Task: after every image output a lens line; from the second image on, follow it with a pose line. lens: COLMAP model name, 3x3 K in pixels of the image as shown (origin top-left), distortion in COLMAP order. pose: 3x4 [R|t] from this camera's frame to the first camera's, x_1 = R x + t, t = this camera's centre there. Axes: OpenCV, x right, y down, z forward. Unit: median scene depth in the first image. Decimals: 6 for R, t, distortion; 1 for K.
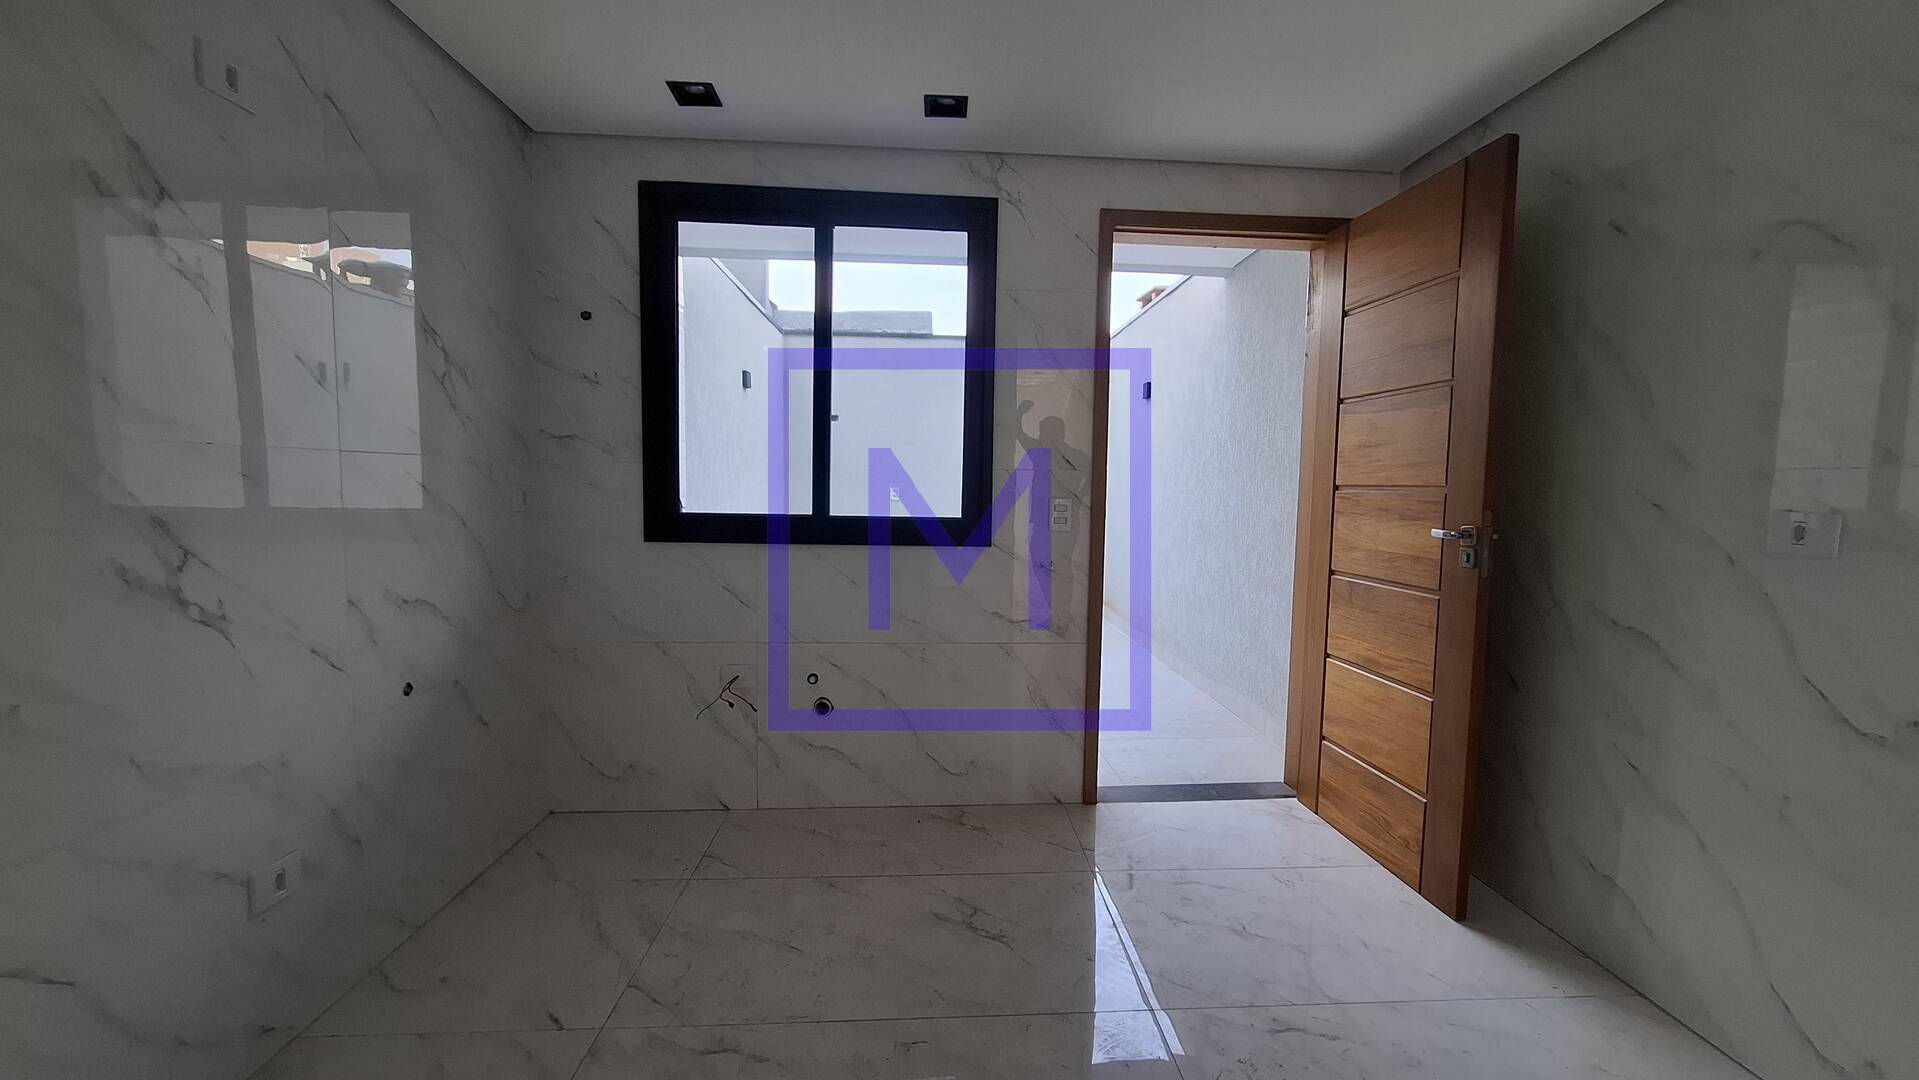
lens RADIAL K [[762.7, 0, 972.5], [0, 762.7, 542.7], [0, 0, 1]] dist [-0.006628, 0.003109]
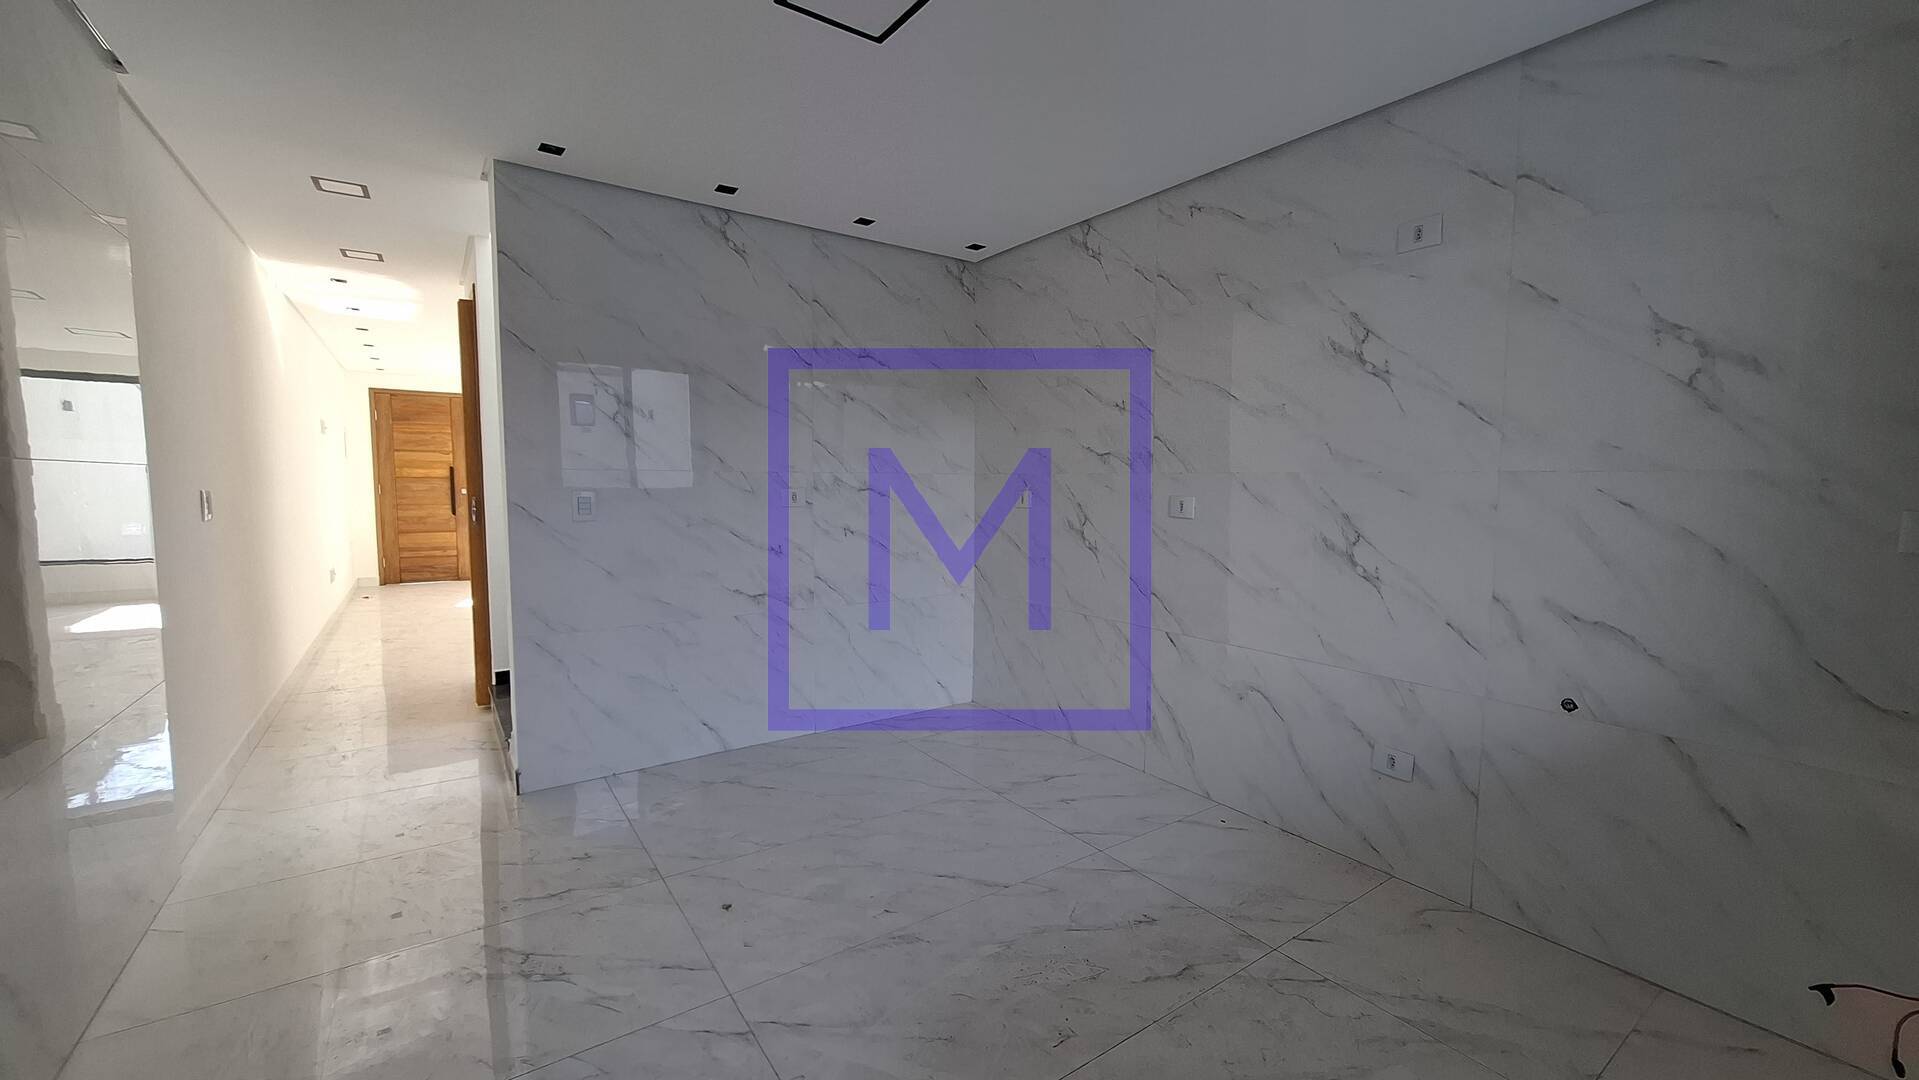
lens RADIAL K [[762.7, 0, 968.2], [0, 762.7, 538.8], [0, 0, 1]] dist [-0.006628, 0.003109]
pose [[-0.852495, 0.019872, -0.522357, 0.343021], [-0.060694, 0.988756, 0.136670, -0.086034], [0.519199, 0.148214, -0.841703, 1.060930]]
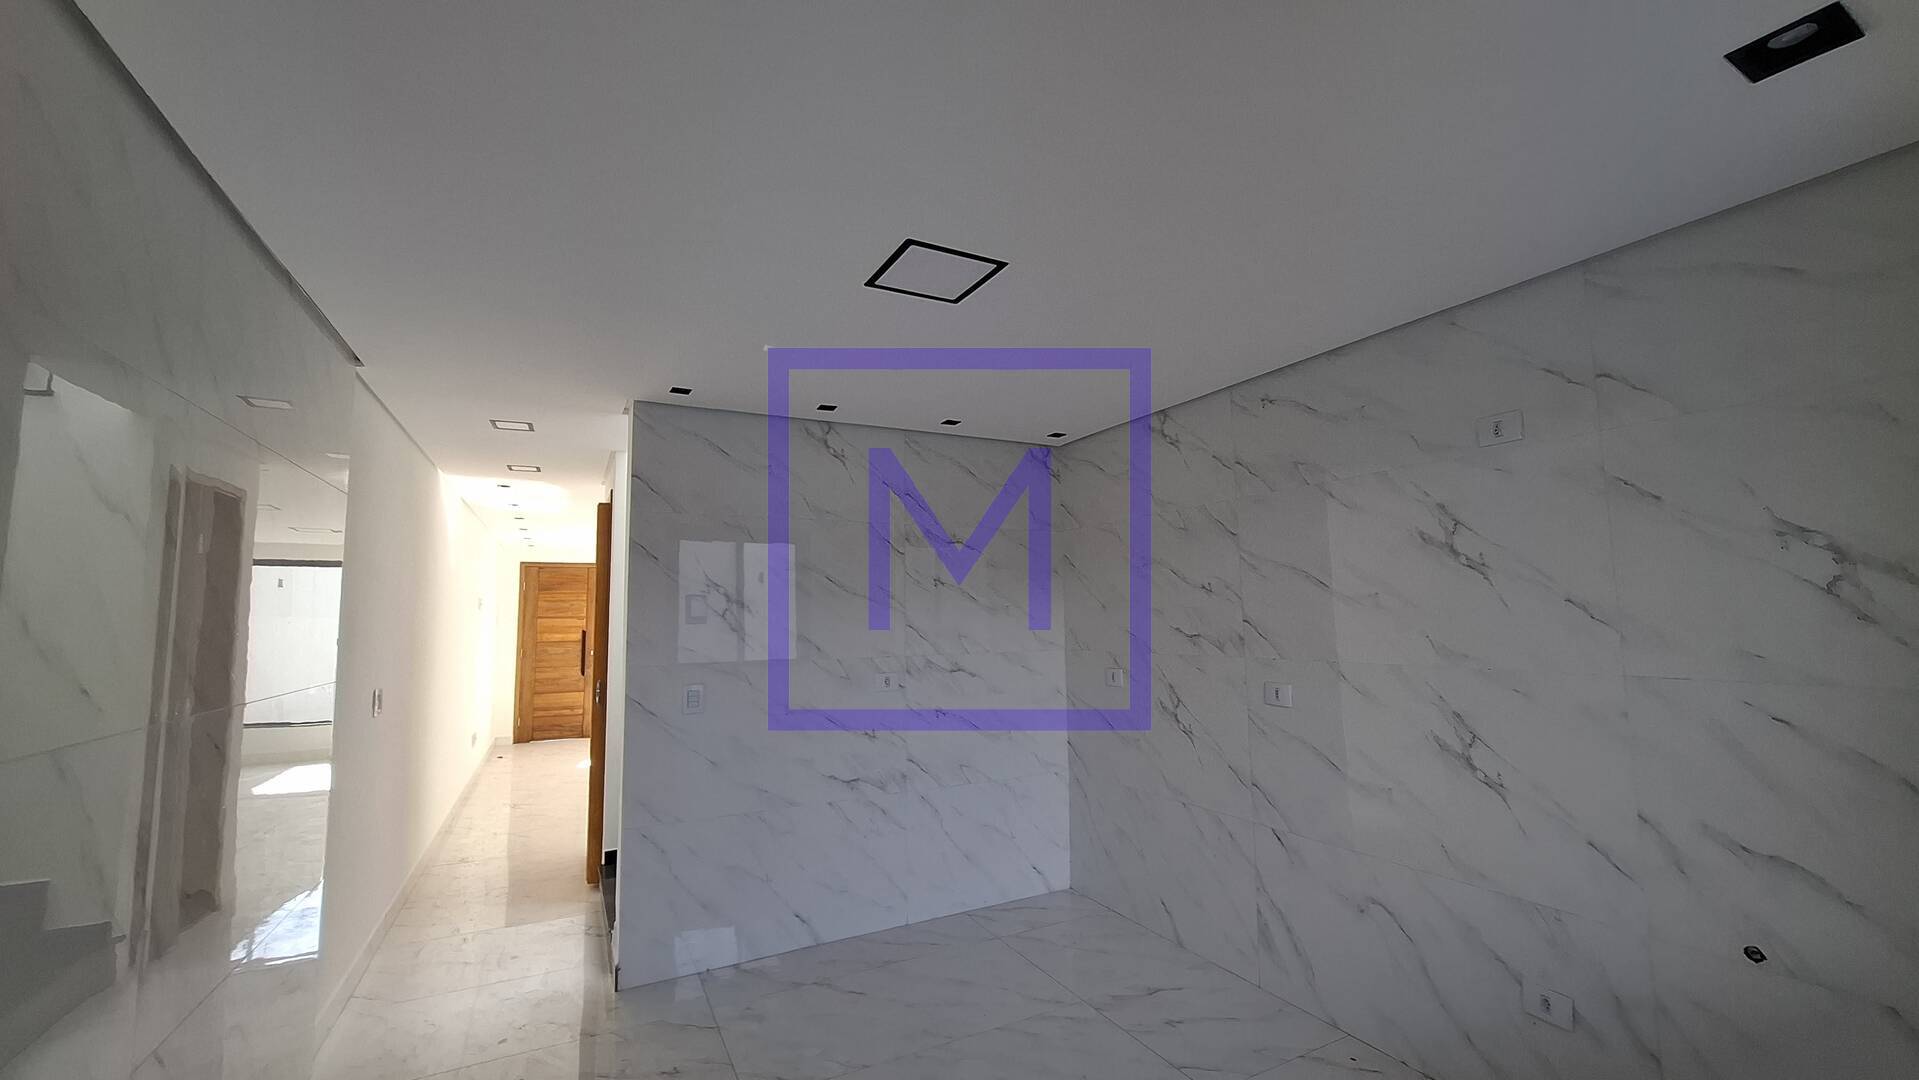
lens RADIAL K [[762.7, 0, 966.8], [0, 762.7, 542.7], [0, 0, 1]] dist [-0.006628, 0.003109]
pose [[-0.914642, -0.040645, -0.402215, 0.336176], [-0.030758, 0.999046, -0.031011, -0.167468], [0.403092, -0.015993, -0.915020, 1.088445]]
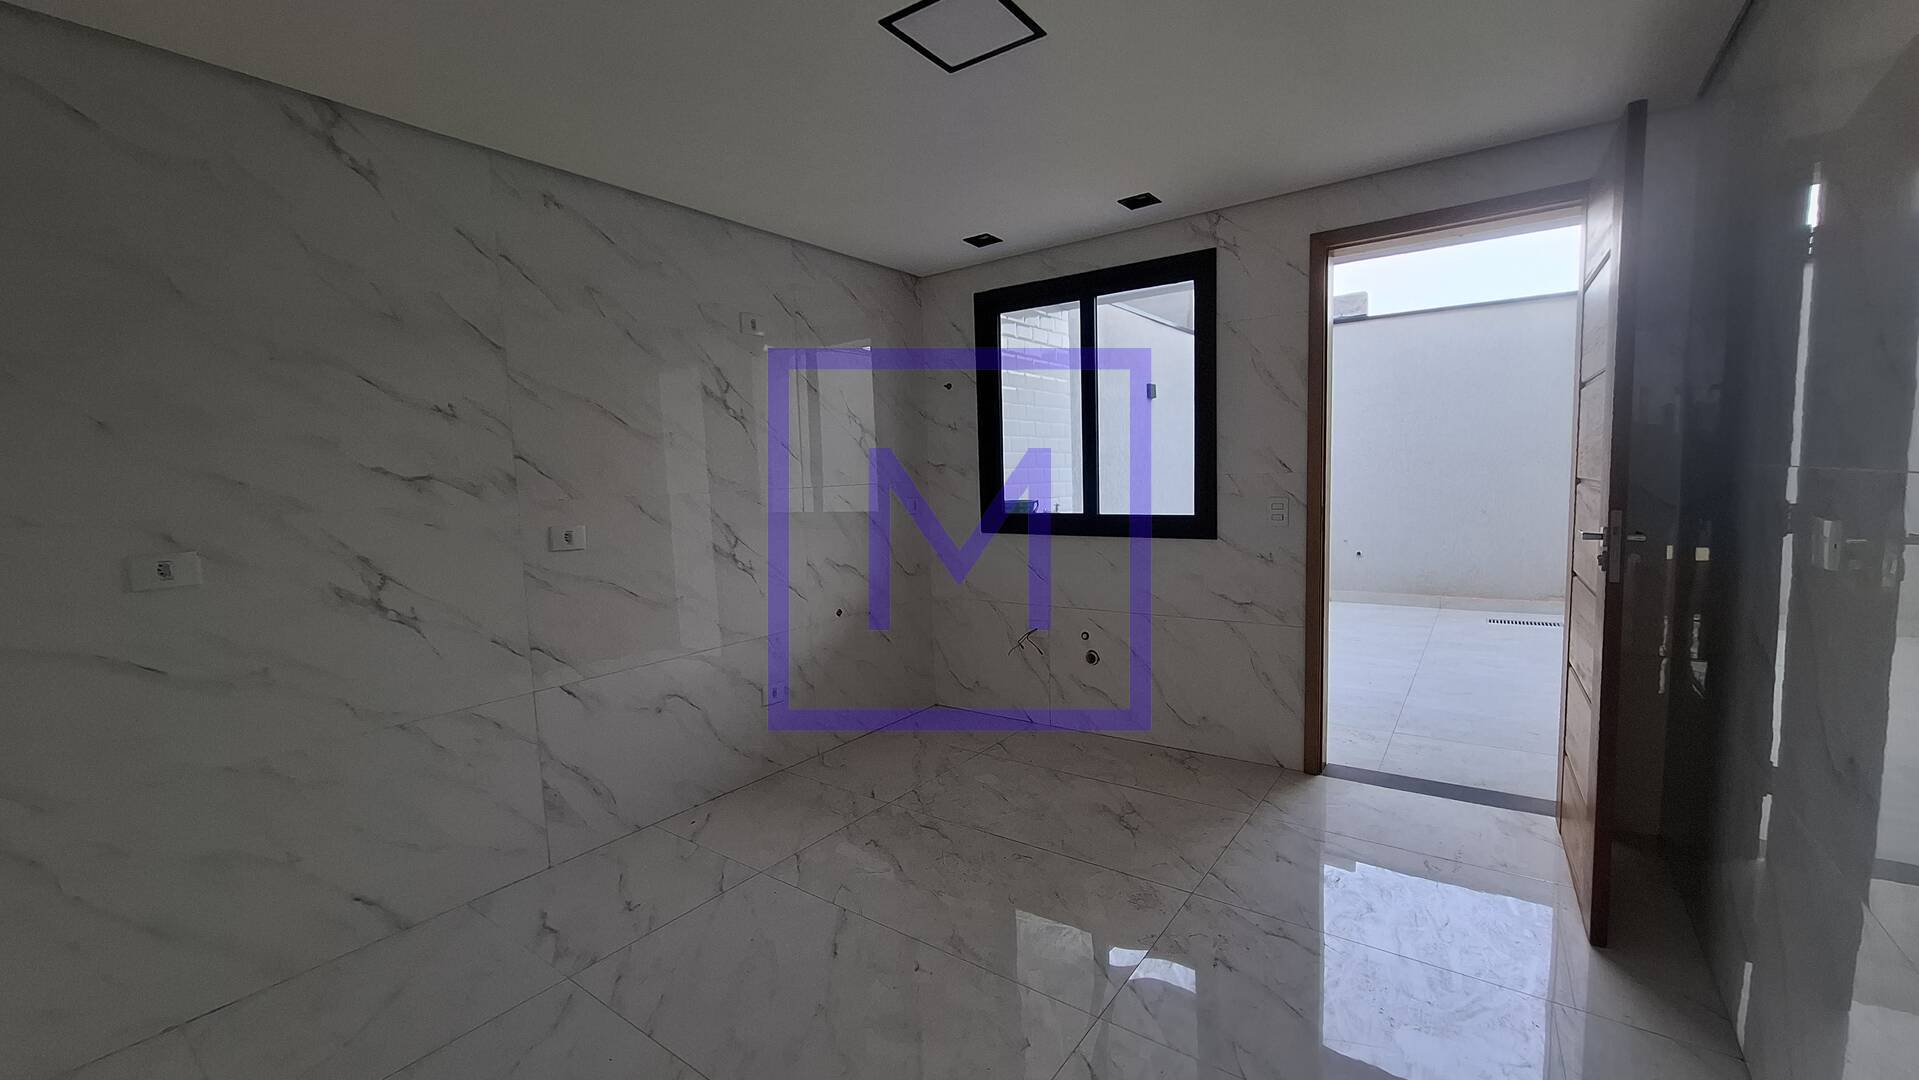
lens RADIAL K [[762.7, 0, 968.8], [0, 762.7, 539.5], [0, 0, 1]] dist [-0.006628, 0.003109]
pose [[0.770385, 0.014905, -0.637404, 0.517034], [-0.005037, 0.999838, 0.017292, -0.014339], [0.637559, -0.010111, 0.770336, -0.174329]]
